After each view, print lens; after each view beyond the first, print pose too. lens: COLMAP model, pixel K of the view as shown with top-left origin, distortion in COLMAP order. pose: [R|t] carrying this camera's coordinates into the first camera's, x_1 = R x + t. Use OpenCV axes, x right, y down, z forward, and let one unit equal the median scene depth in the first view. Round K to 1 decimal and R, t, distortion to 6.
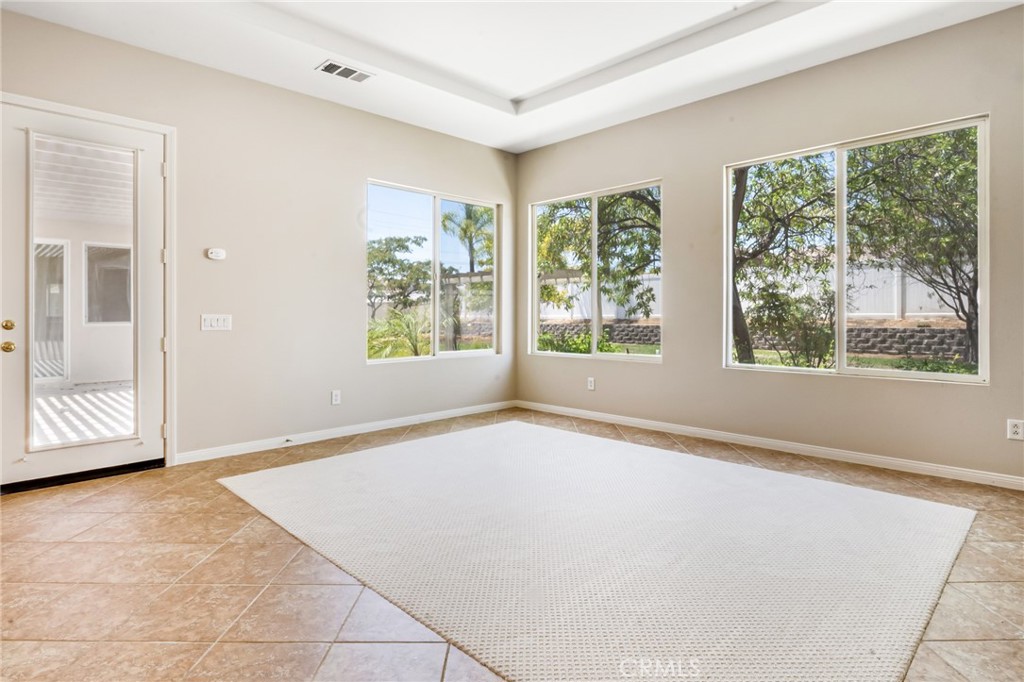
lens RADIAL K [[545.6, 0, 517.5], [0, 545.6, 318.4], [0, 0, 1]] dist [-0.003113, -0.001202]
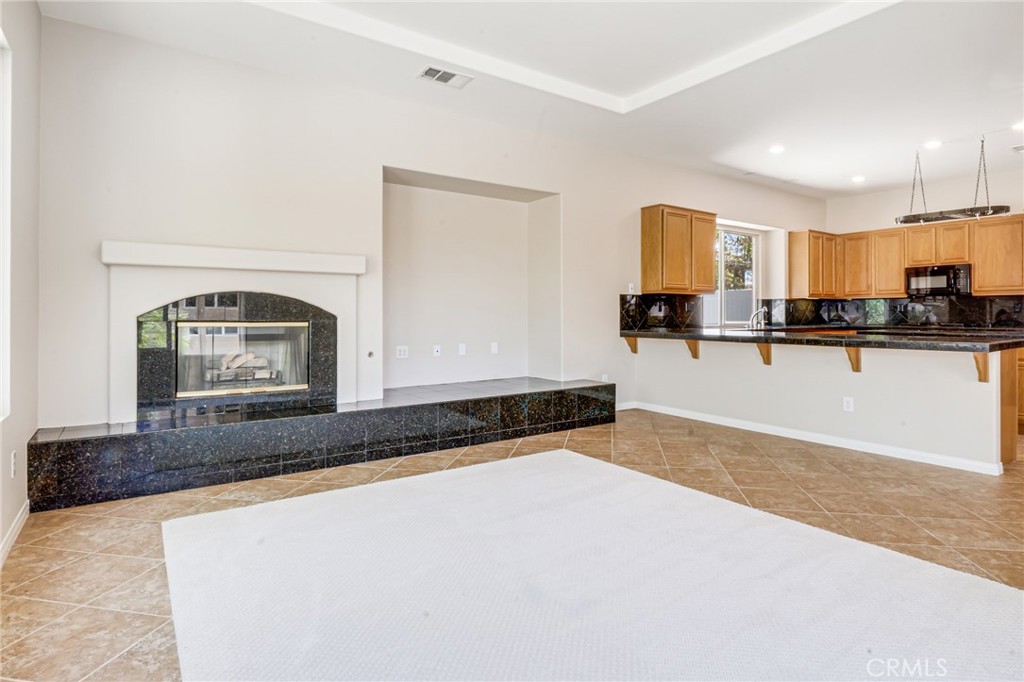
lens RADIAL K [[555.3, 0, 507.8], [0, 555.3, 312.5], [0, 0, 1]] dist [-0.002358, -0.000629]
pose [[-0.982889, 0.005906, 0.184103, 0.070801], [0.006779, 0.999969, 0.004116, -0.025011], [-0.184073, 0.005294, -0.982898, 2.399436]]
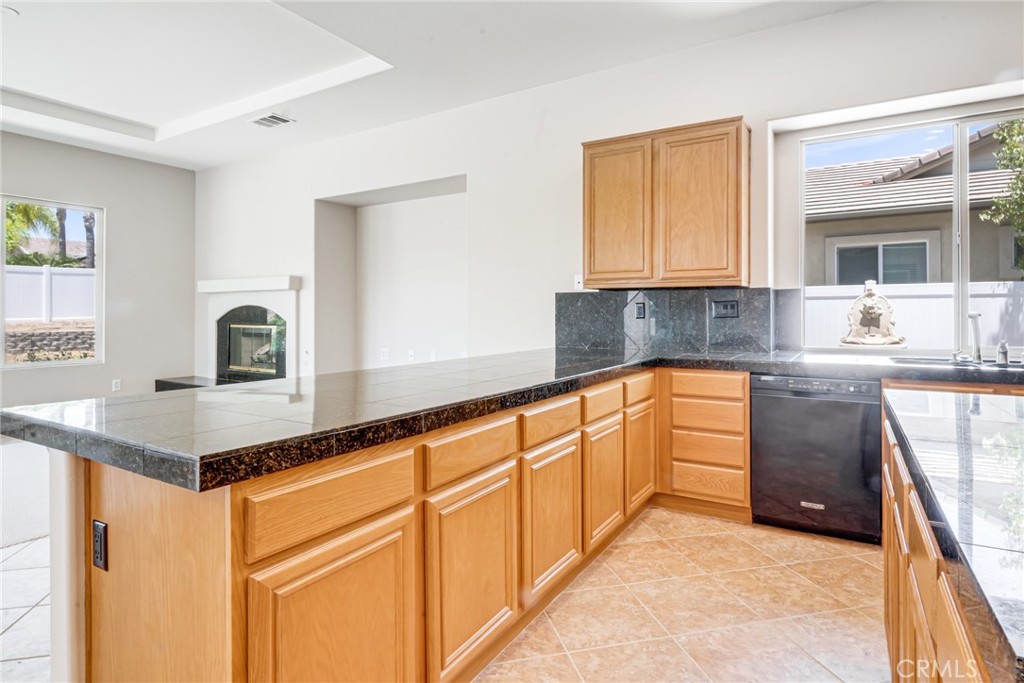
lens RADIAL K [[555.3, 0, 507.8], [0, 555.3, 313.0], [0, 0, 1]] dist [-0.002358, -0.000629]
pose [[-0.228033, 0.012658, 0.973571, -1.748797], [0.007766, 0.999907, -0.011182, -0.010438], [-0.973622, 0.005011, -0.228111, 0.197804]]
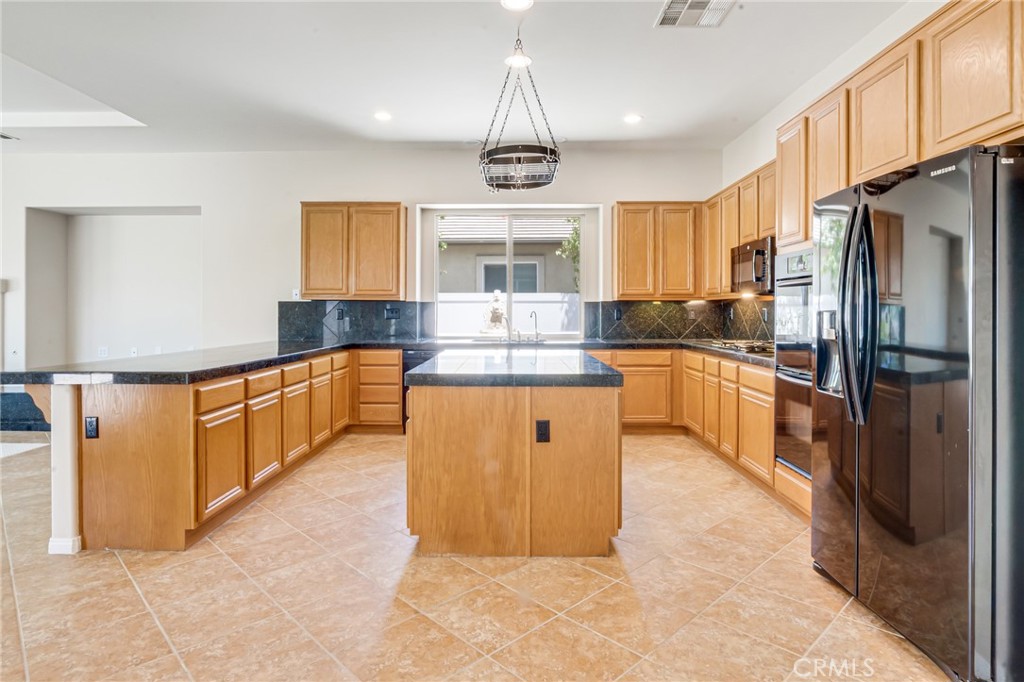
lens RADIAL K [[555.3, 0, 507.8], [0, 555.3, 312.5], [0, 0, 1]] dist [-0.002358, -0.000629]
pose [[-0.692595, 0.006735, 0.721295, -2.609726], [0.009175, 0.999958, -0.000527, -0.032465], [-0.721268, 0.006253, -0.692628, 0.650722]]
